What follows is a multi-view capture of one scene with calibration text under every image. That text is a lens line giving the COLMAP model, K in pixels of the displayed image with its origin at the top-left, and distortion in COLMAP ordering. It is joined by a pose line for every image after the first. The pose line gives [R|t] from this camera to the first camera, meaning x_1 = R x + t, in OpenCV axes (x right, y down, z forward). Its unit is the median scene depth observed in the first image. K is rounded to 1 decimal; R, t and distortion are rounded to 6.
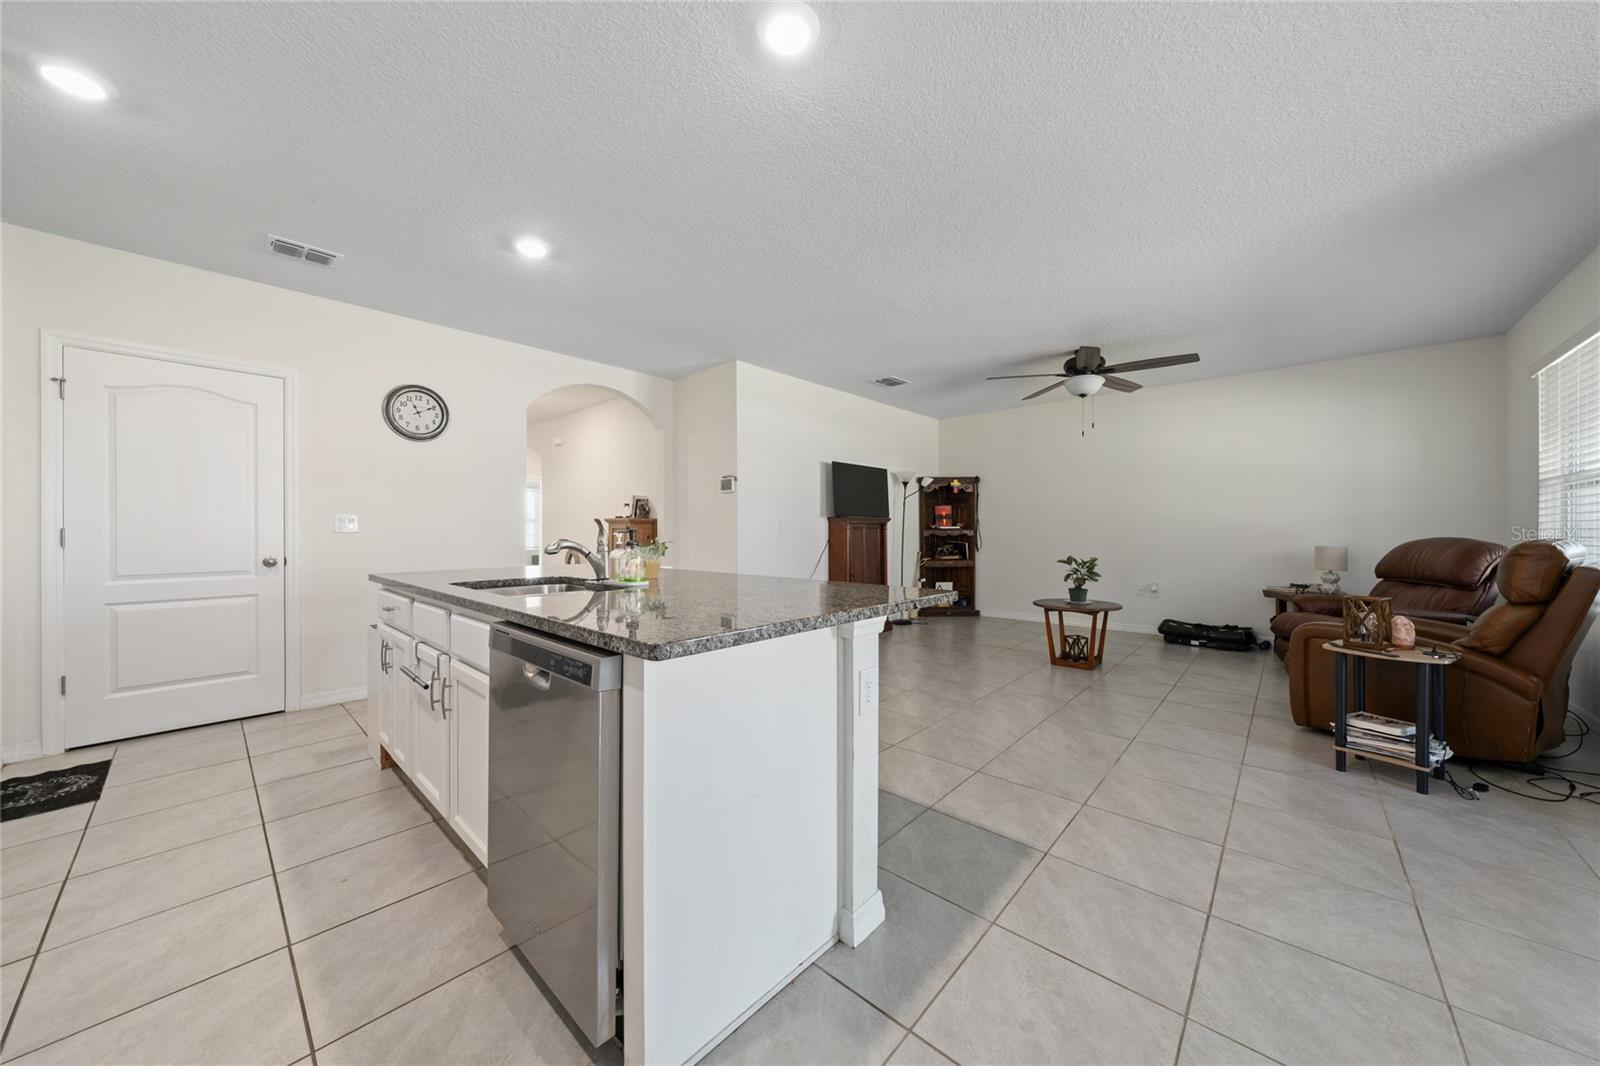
lens RADIAL K [[556.1, 0, 791.5], [0, 556.1, 532.3], [0, 0, 1]] dist [-0.003215, 0.001021]
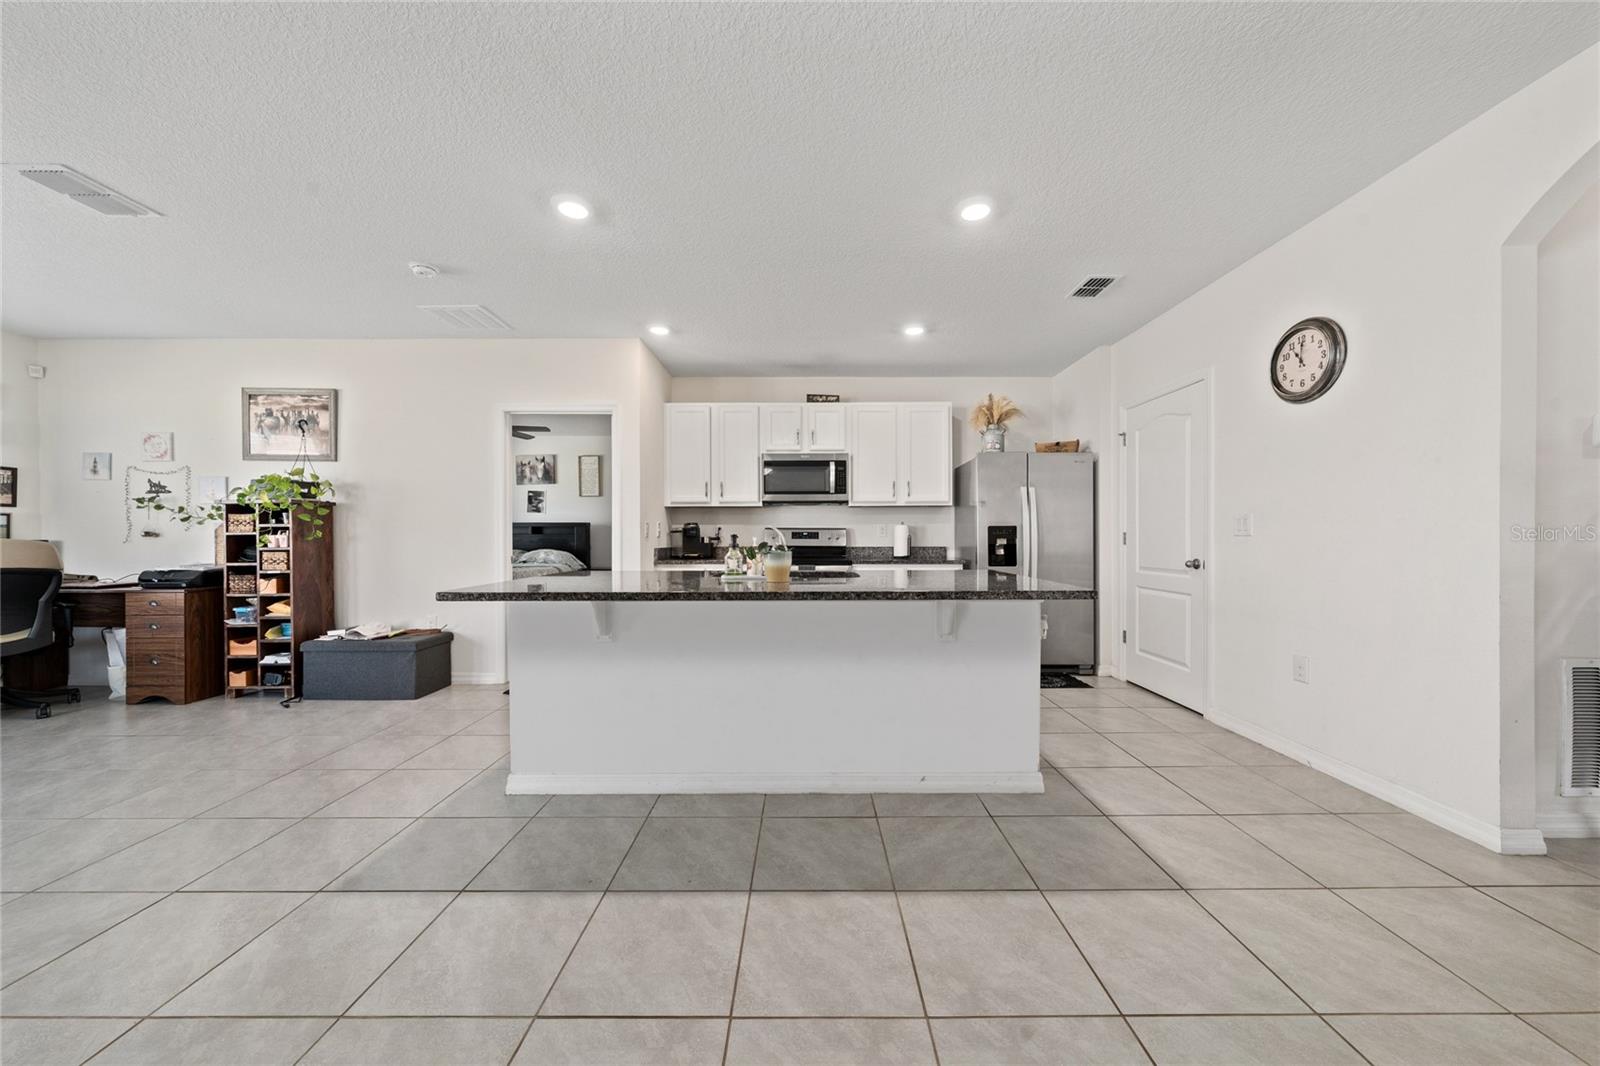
lens RADIAL K [[556.1, 0, 814.8], [0, 556.1, 536.3], [0, 0, 1]] dist [-0.003215, 0.001021]
pose [[-0.738728, 0.004597, -0.673988, 0.228520], [0.001356, 0.999985, 0.005335, -0.003817], [0.674002, 0.003027, -0.738723, 1.080498]]
